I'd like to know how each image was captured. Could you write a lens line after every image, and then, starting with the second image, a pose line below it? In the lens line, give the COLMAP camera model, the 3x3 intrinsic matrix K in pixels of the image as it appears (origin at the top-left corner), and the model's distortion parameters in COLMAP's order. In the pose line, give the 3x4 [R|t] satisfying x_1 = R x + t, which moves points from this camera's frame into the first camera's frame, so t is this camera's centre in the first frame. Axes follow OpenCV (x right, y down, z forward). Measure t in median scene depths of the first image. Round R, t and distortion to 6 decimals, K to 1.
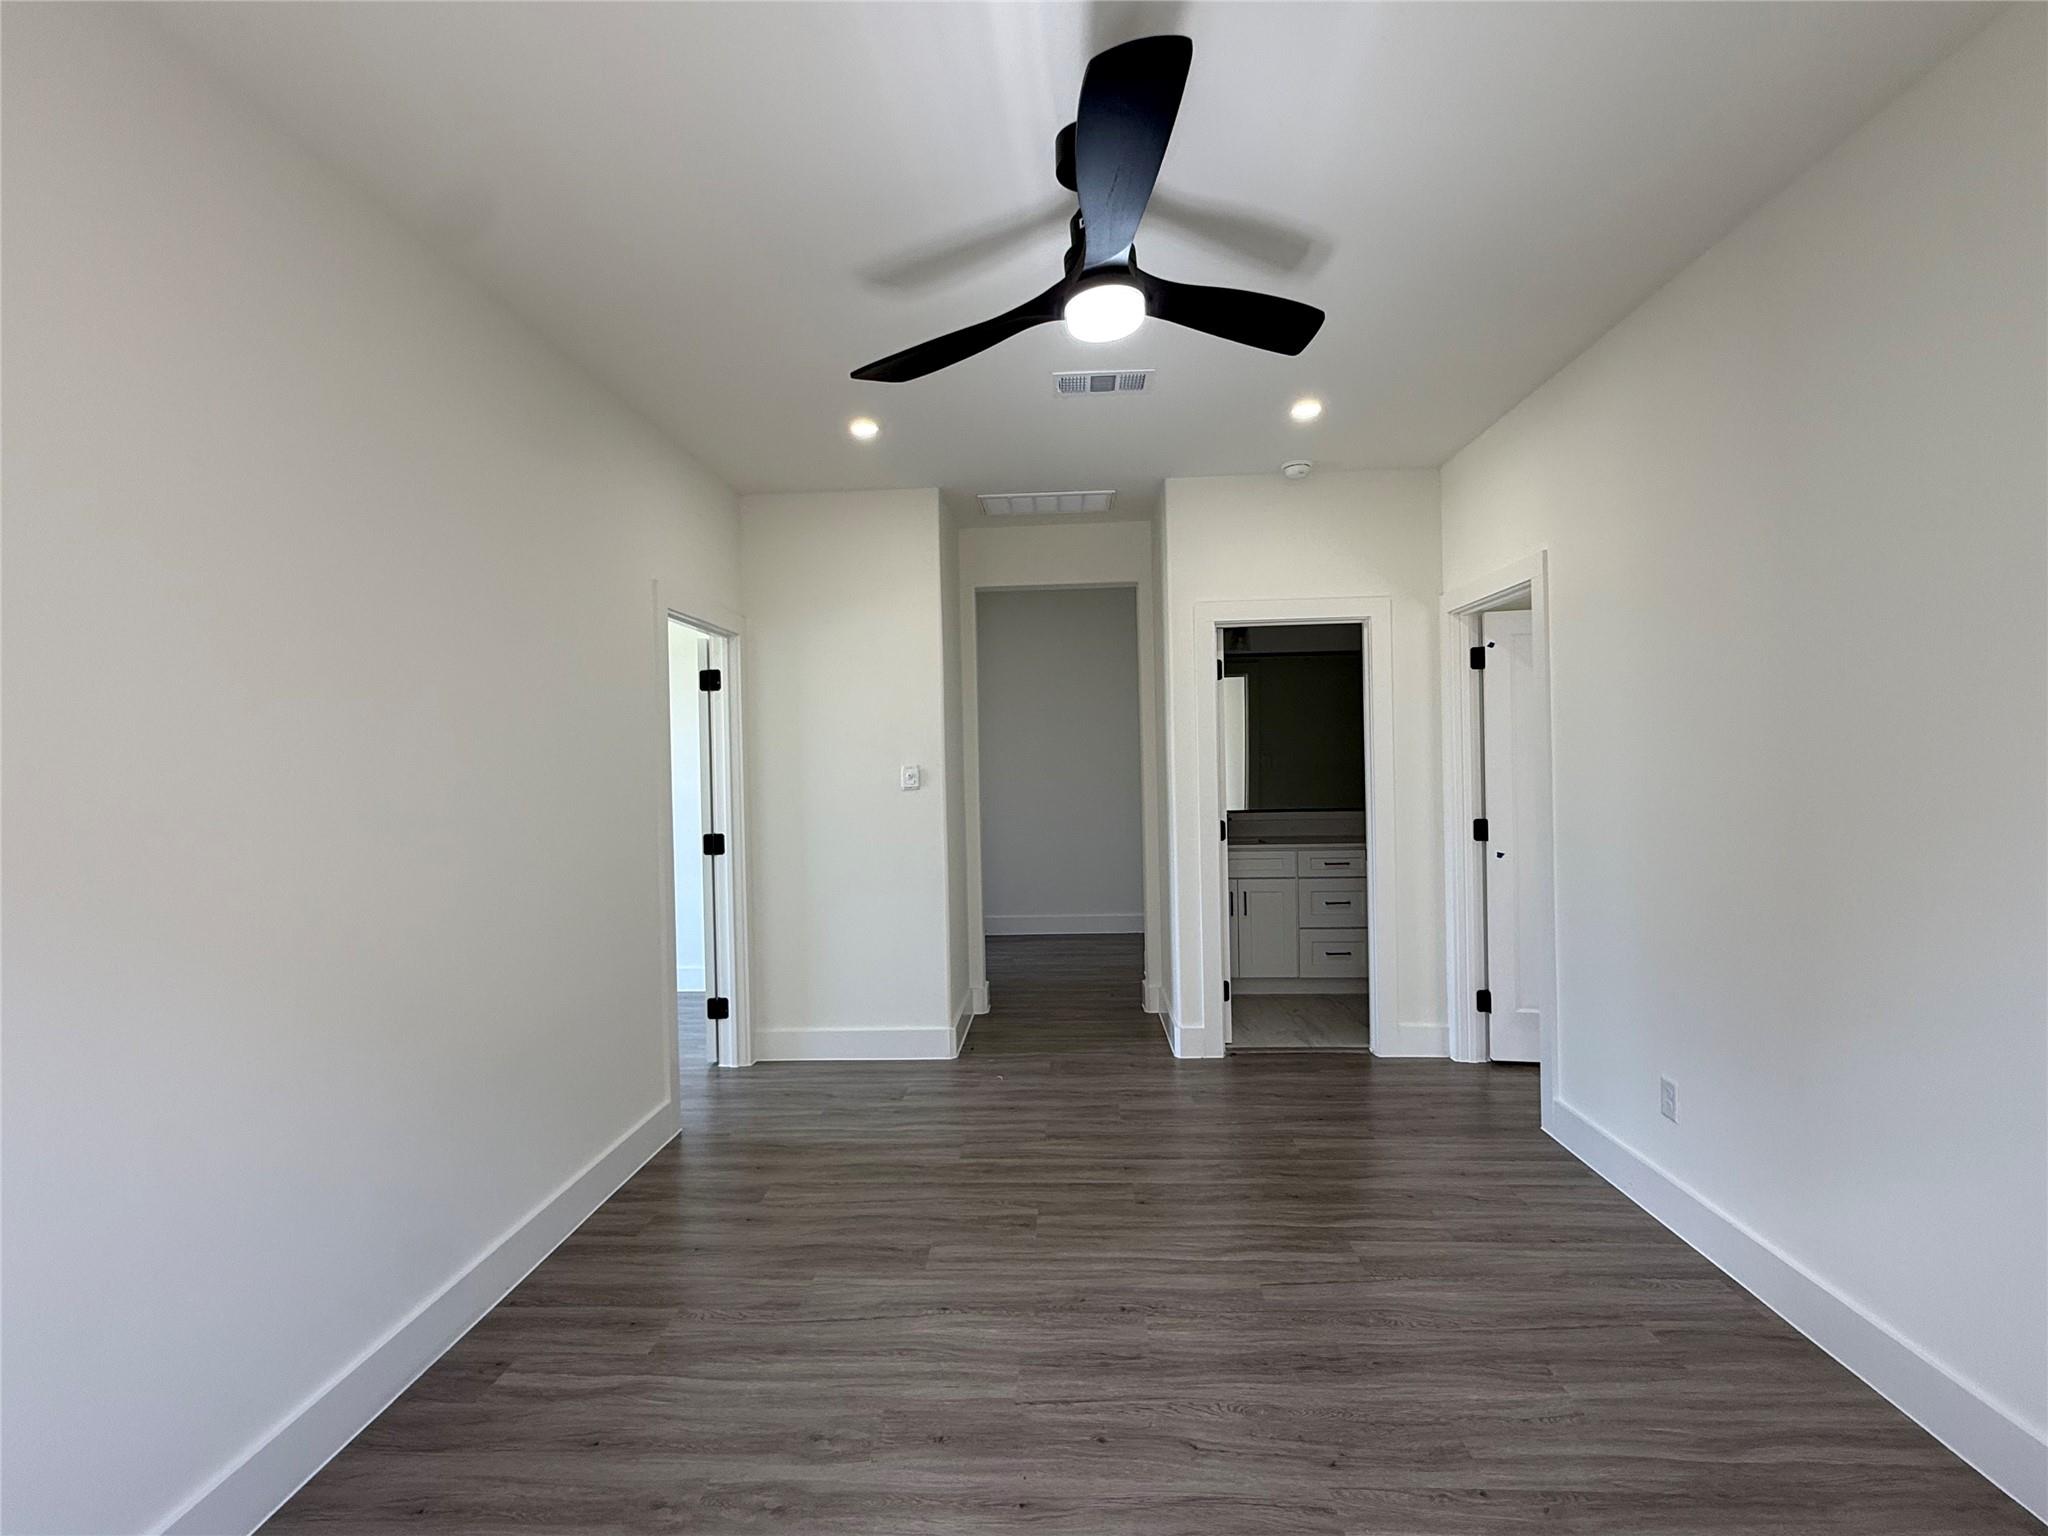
lens RADIAL K [[932.1, 0, 1019.9], [0, 932.1, 772.8], [0, 0, 1]] dist [0.008743, 0.000847]
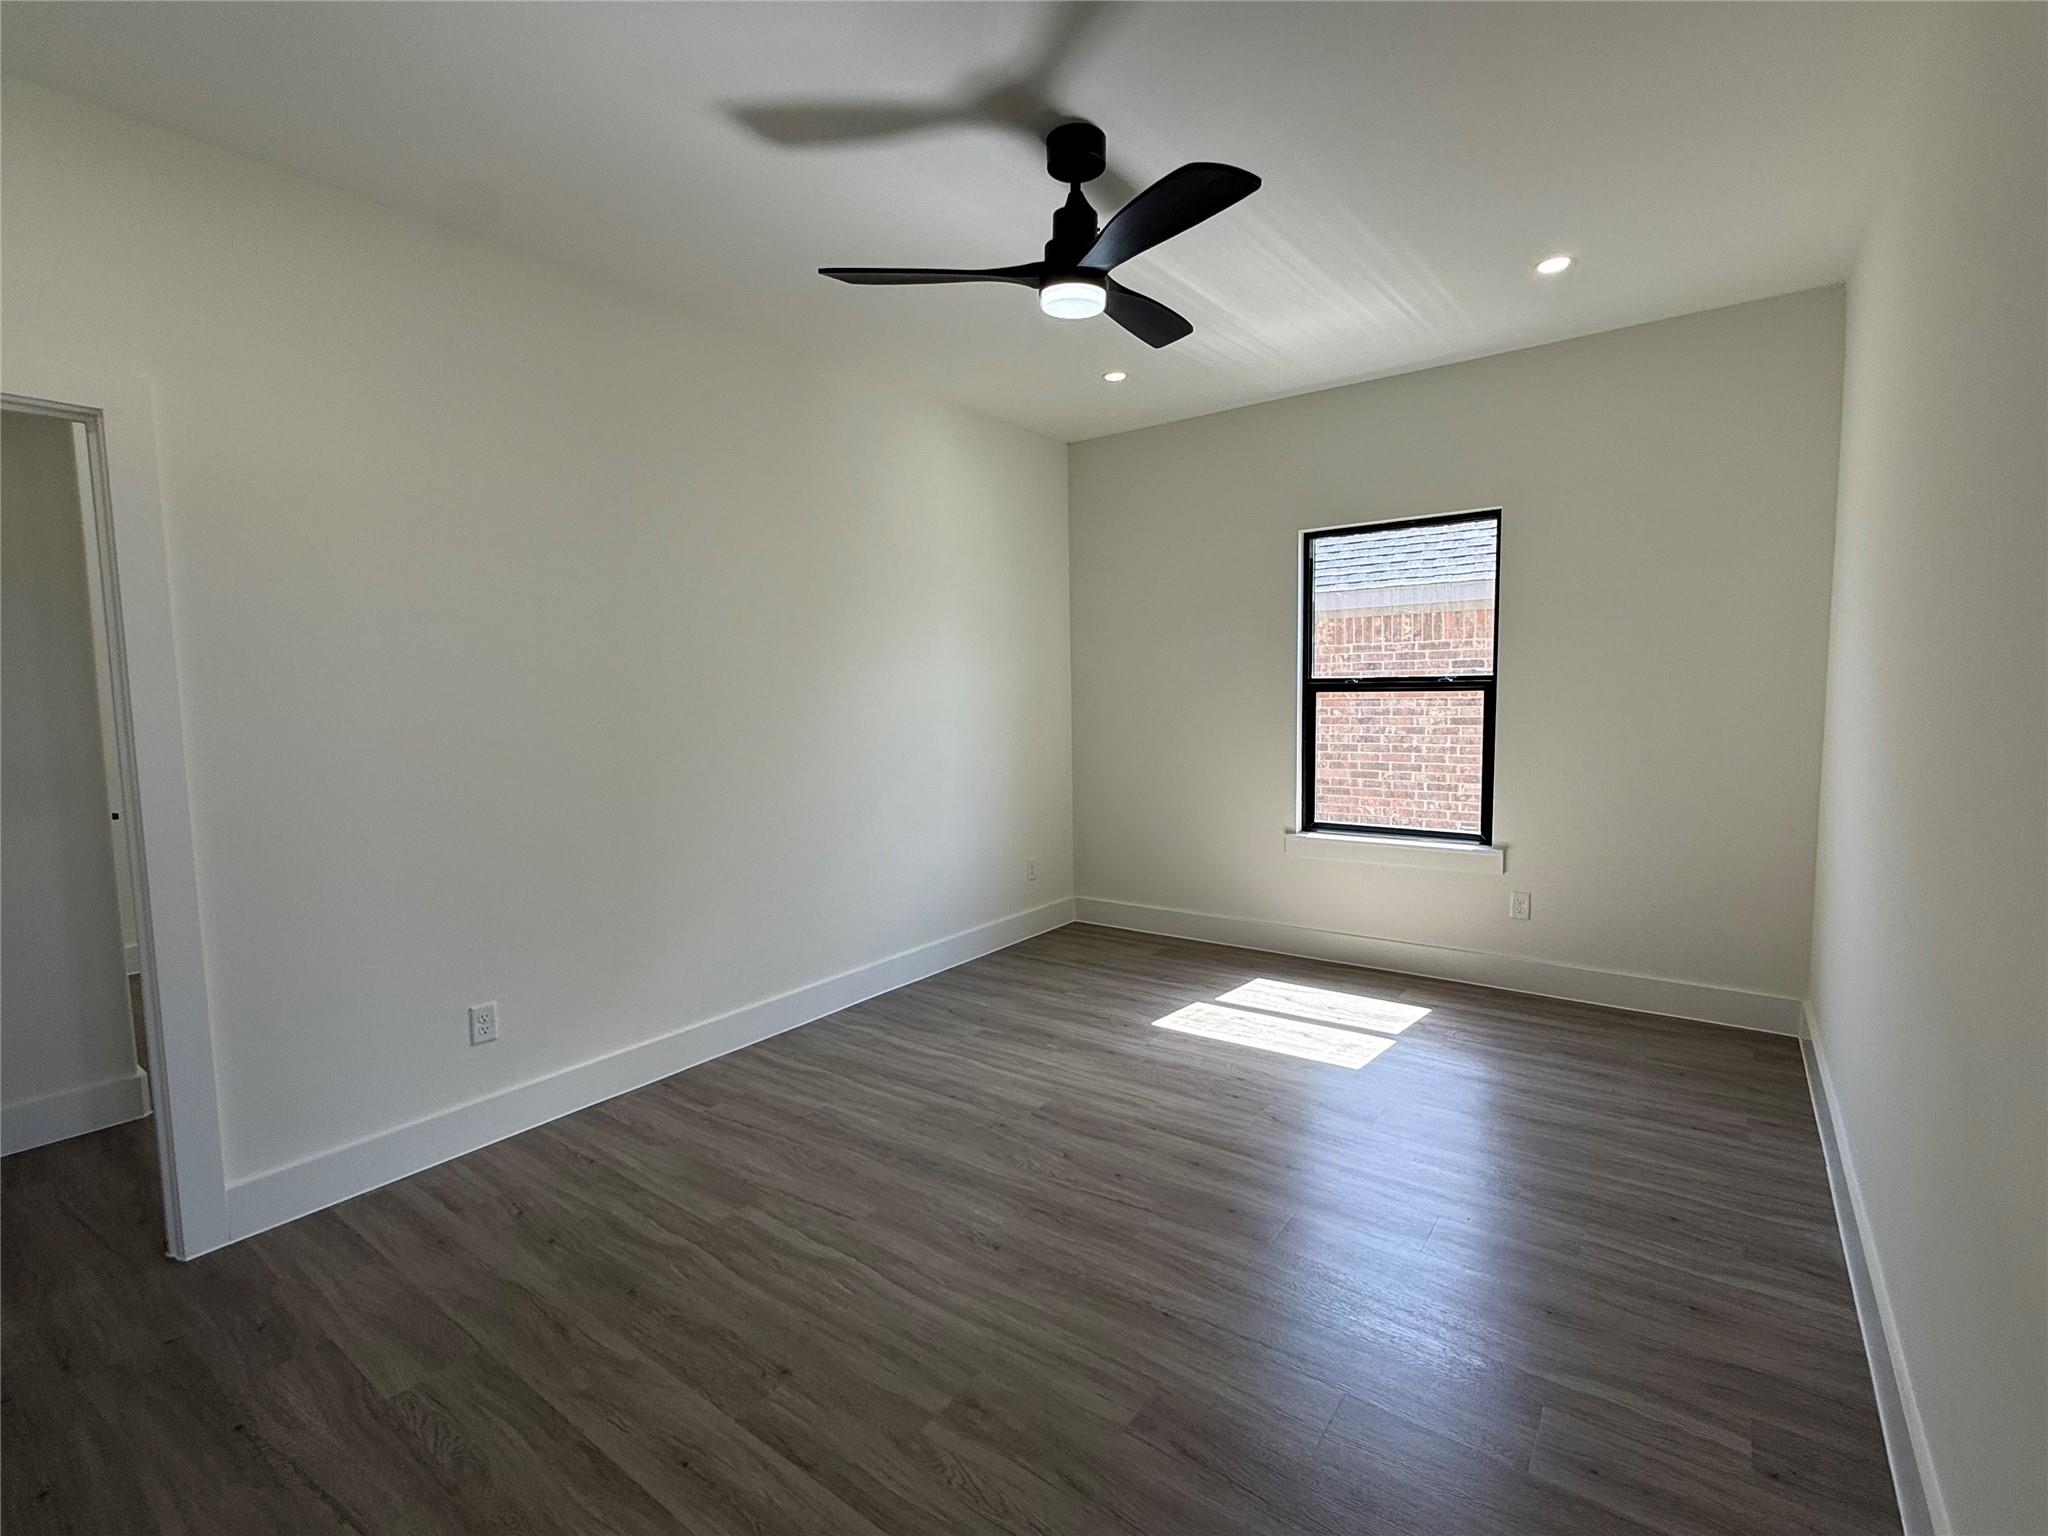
lens RADIAL K [[932.1, 0, 1025.6], [0, 932.1, 768.6], [0, 0, 1]] dist [0.008743, 0.000847]
pose [[-0.832416, -0.010348, 0.554054, -0.453787], [0.046057, 0.995074, 0.087781, 0.003004], [-0.552234, 0.098589, -0.827839, 1.786615]]
